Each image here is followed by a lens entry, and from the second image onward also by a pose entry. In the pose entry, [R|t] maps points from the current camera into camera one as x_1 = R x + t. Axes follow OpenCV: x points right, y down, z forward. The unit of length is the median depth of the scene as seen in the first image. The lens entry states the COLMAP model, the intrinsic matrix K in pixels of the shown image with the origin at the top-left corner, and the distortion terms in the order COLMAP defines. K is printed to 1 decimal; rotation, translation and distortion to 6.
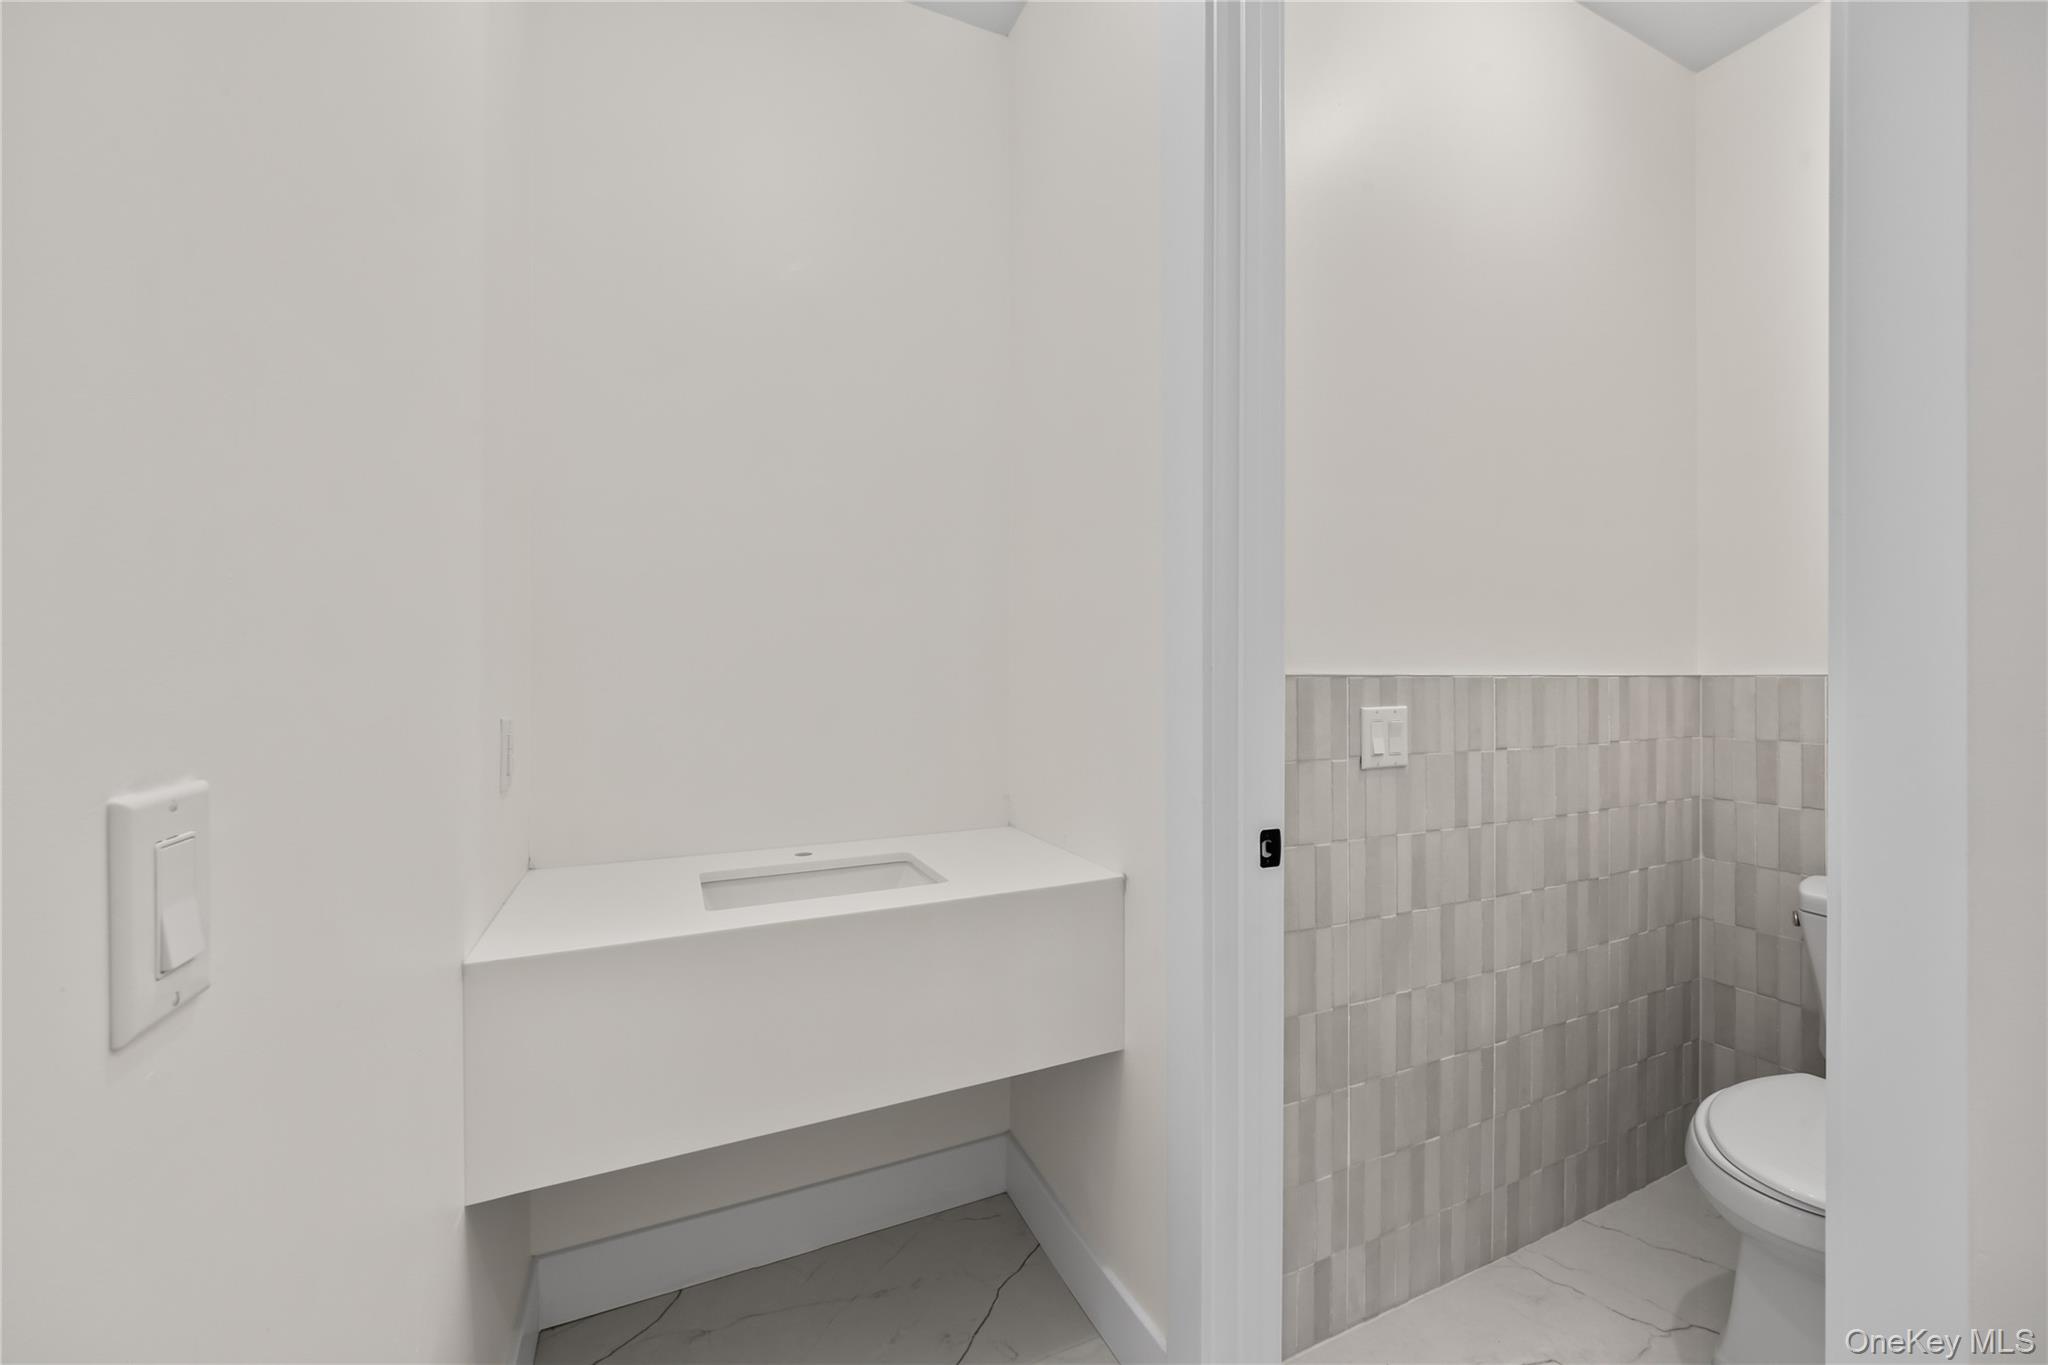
lens RADIAL K [[782.6, 0, 1024.0], [0, 782.6, 682.5], [0, 0, 1]] dist [-0.007961, 0.000644]
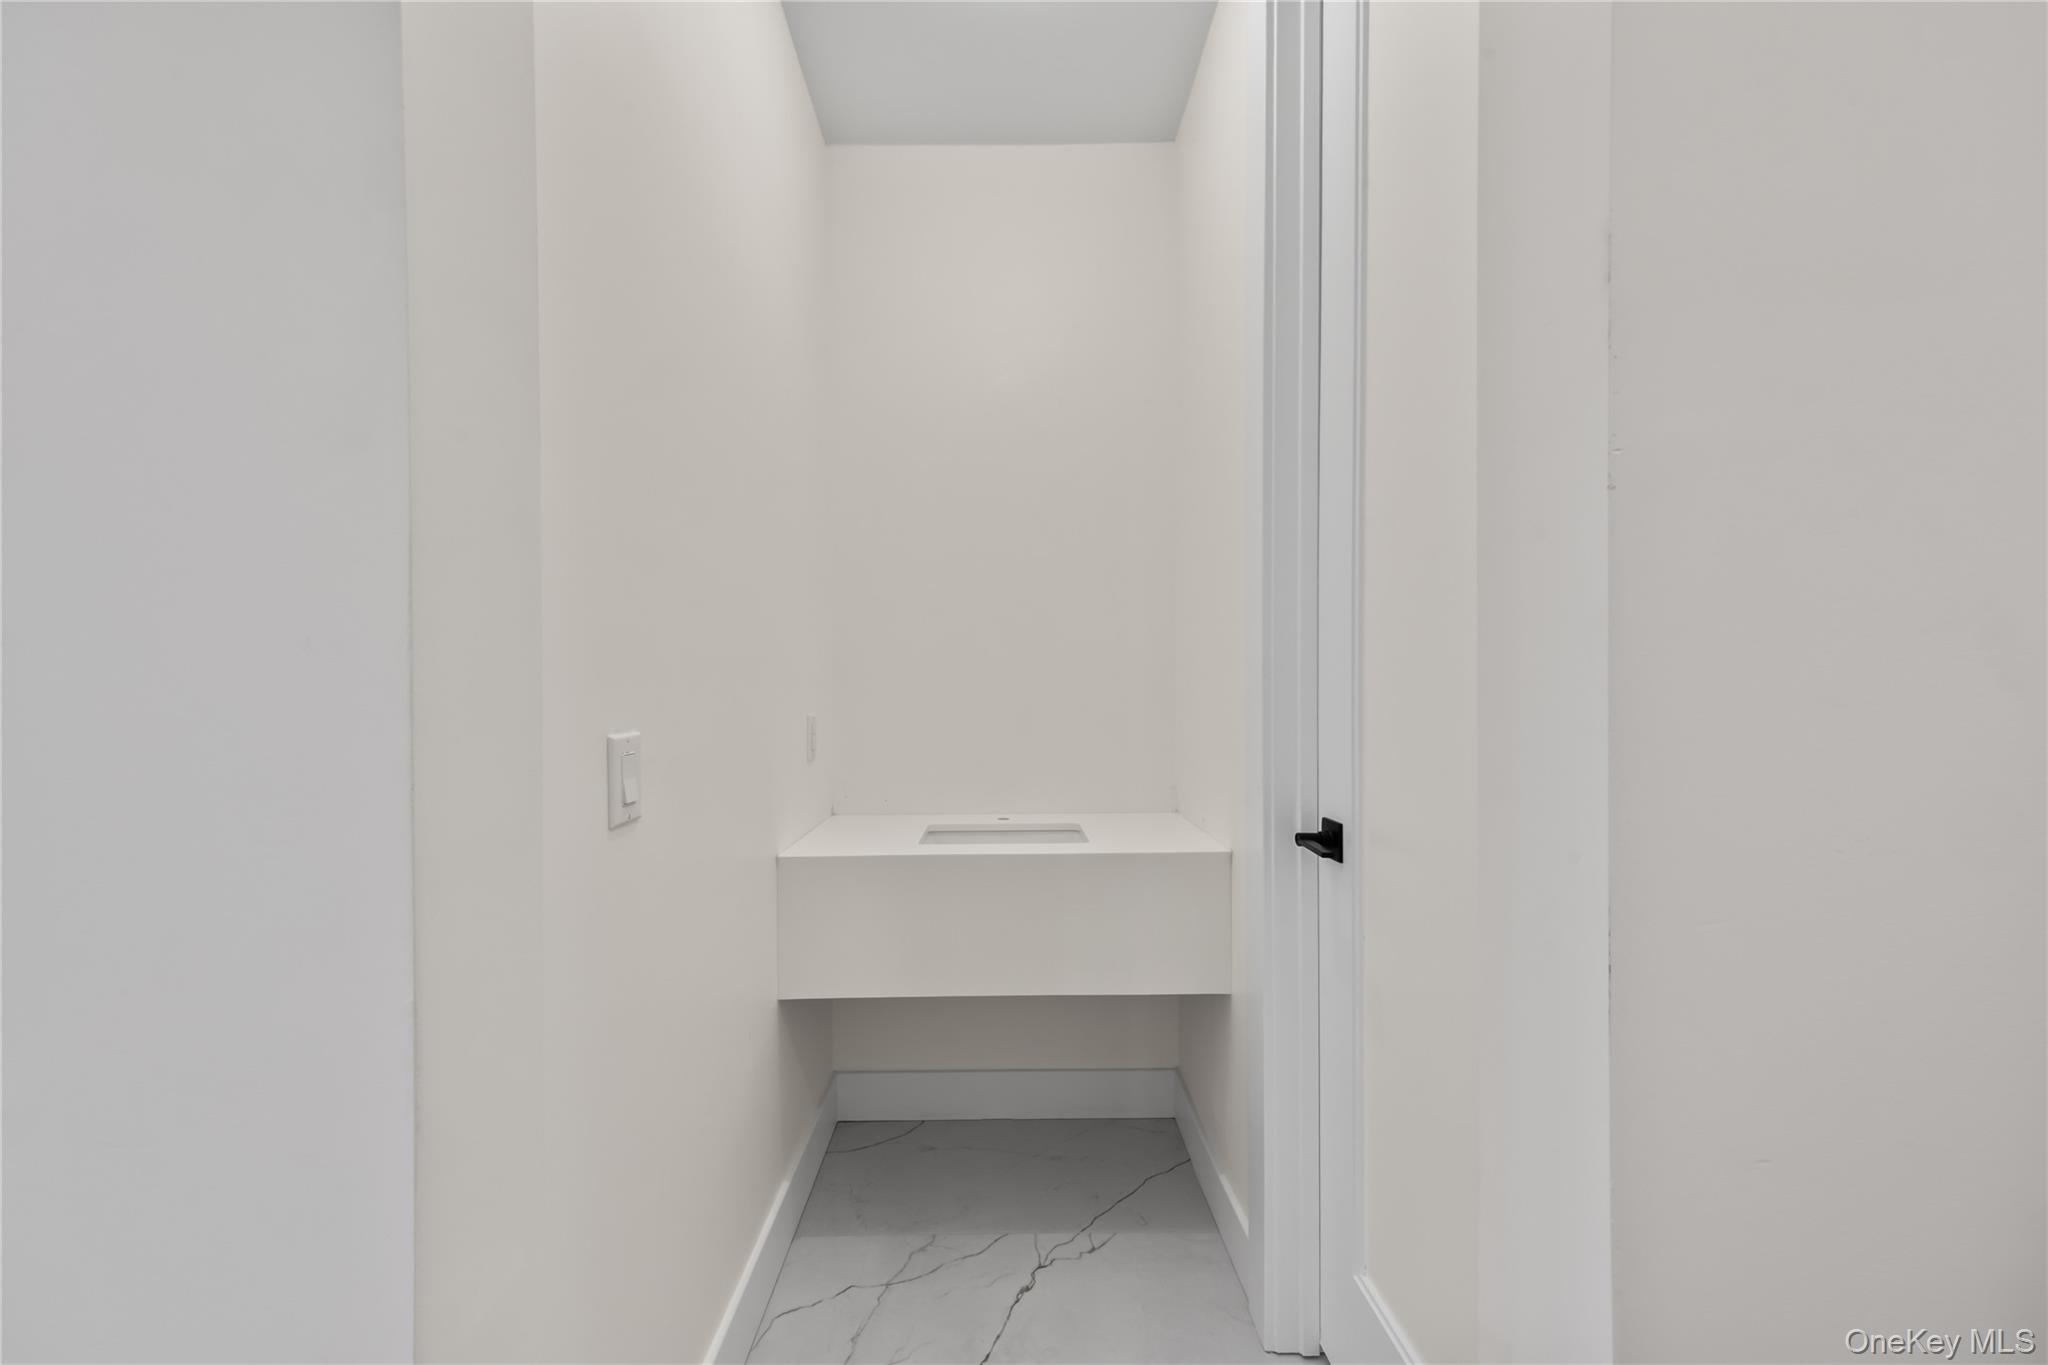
lens RADIAL K [[746.6, 0, 1013.7], [0, 746.6, 685.0], [0, 0, 1]] dist [0.009094, 0.000031]
pose [[0.913674, -0.008112, -0.406367, 0.305434], [0.004118, 0.999934, -0.010701, 0.001588], [0.406427, 0.008103, 0.913647, -0.212134]]
